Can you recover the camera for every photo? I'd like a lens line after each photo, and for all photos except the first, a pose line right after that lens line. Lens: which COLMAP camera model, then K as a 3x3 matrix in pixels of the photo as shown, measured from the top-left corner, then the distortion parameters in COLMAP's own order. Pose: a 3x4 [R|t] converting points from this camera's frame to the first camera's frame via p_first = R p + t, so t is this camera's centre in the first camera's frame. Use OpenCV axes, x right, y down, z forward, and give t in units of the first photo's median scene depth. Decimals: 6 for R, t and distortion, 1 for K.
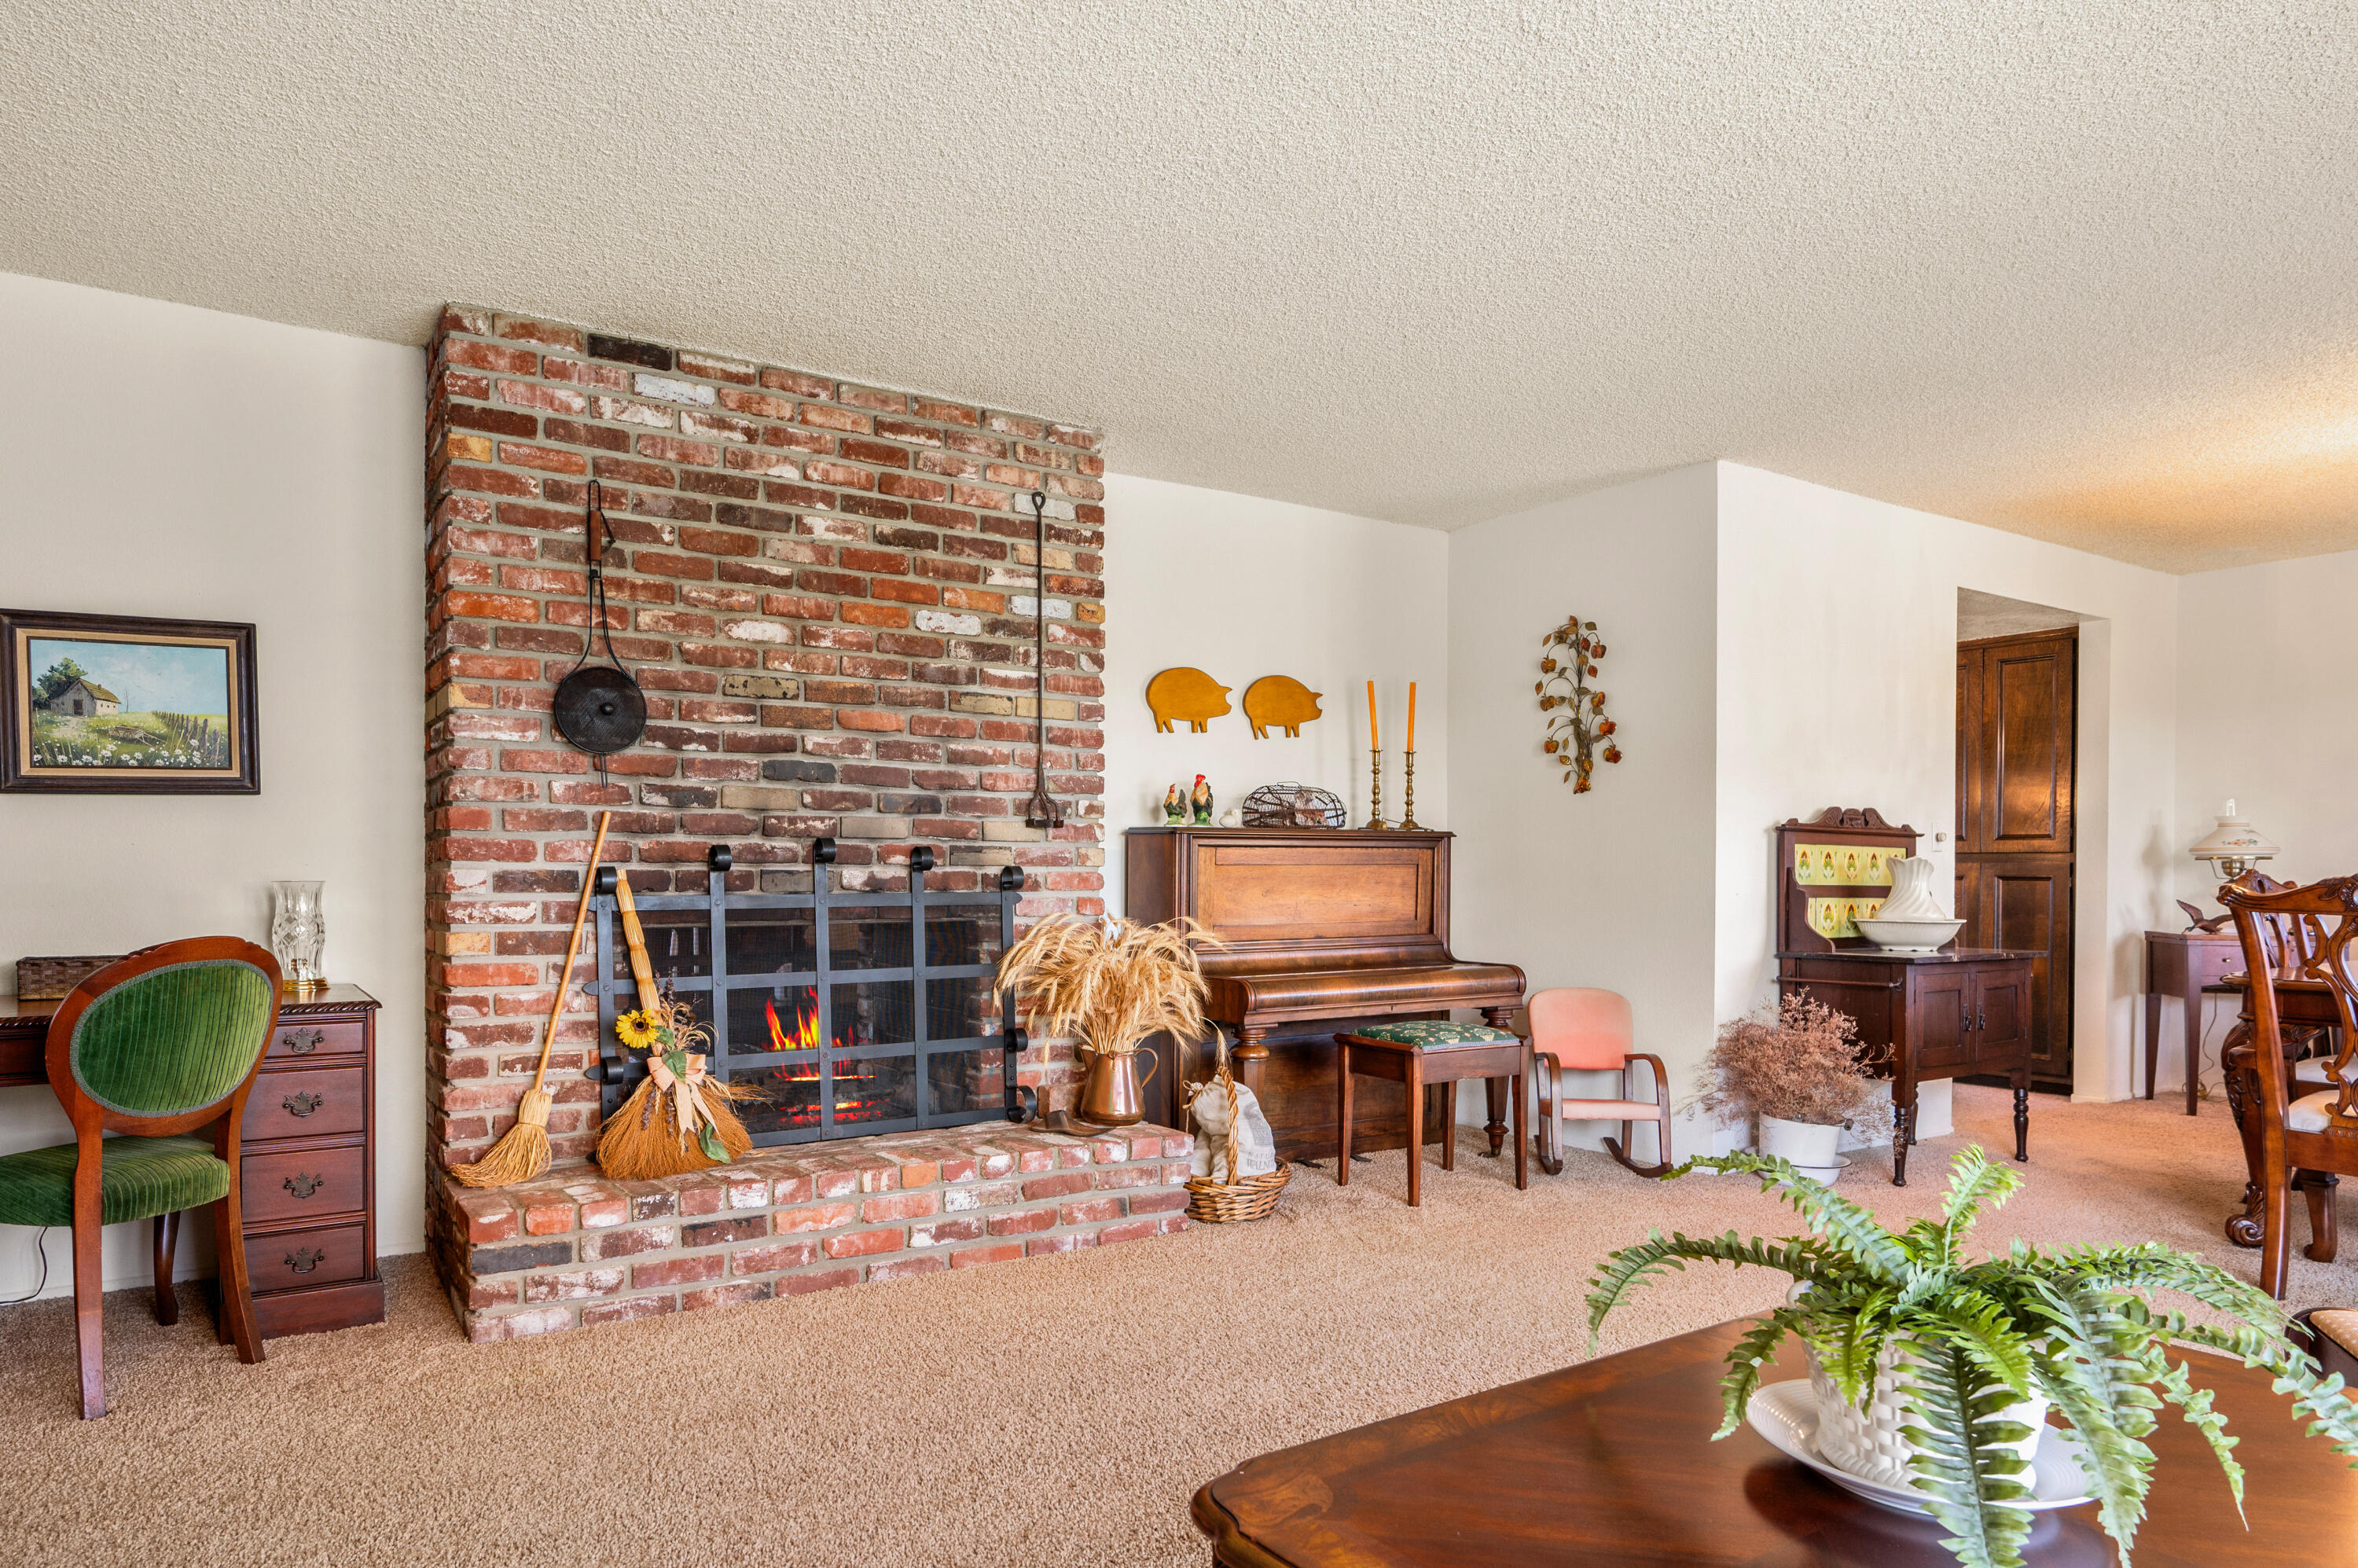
lens RADIAL K [[1315.1, 0, 1202.4], [0, 1315.1, 897.4], [0, 0, 1]] dist [-0.002559, -0.000342]
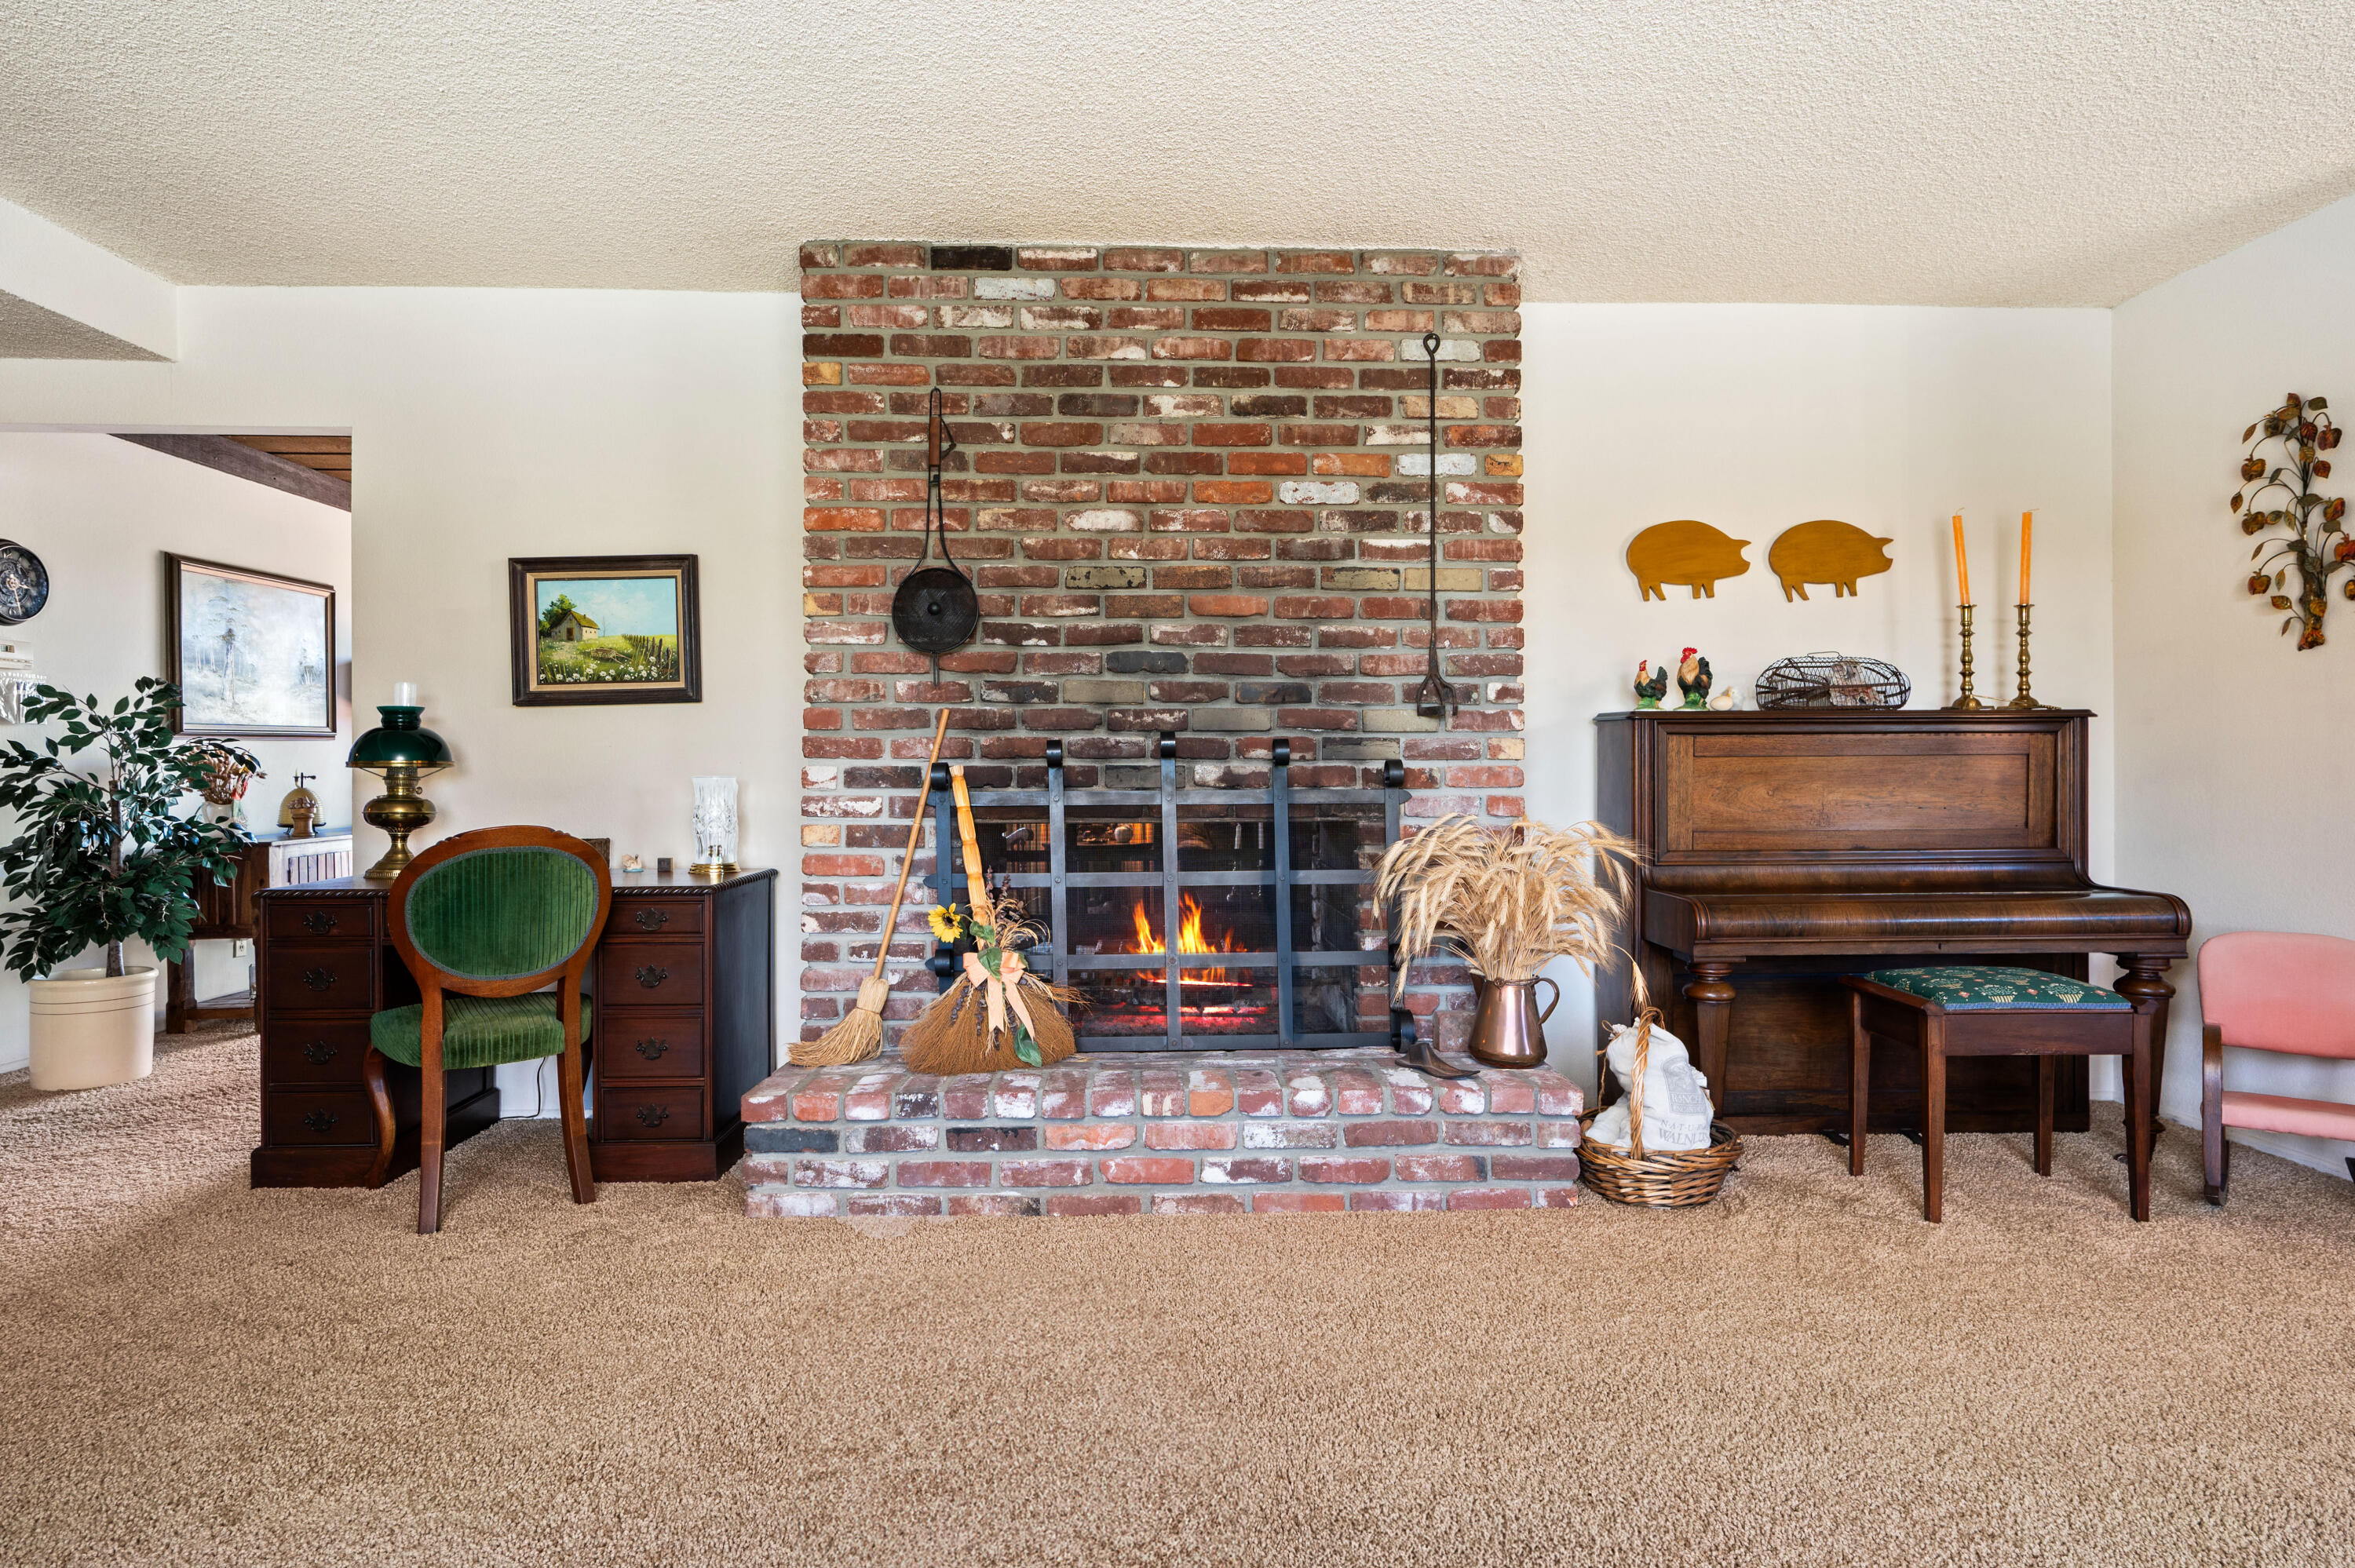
lens RADIAL K [[1313.3, 0, 1177.9], [0, 1313.3, 775.6], [0, 0, 1]] dist [-0.002559, -0.000342]
pose [[0.866464, -0.001088, -0.499238, 0.190924], [-0.005686, 0.999911, -0.012049, -0.002044], [0.499206, 0.013279, 0.866381, 0.182845]]
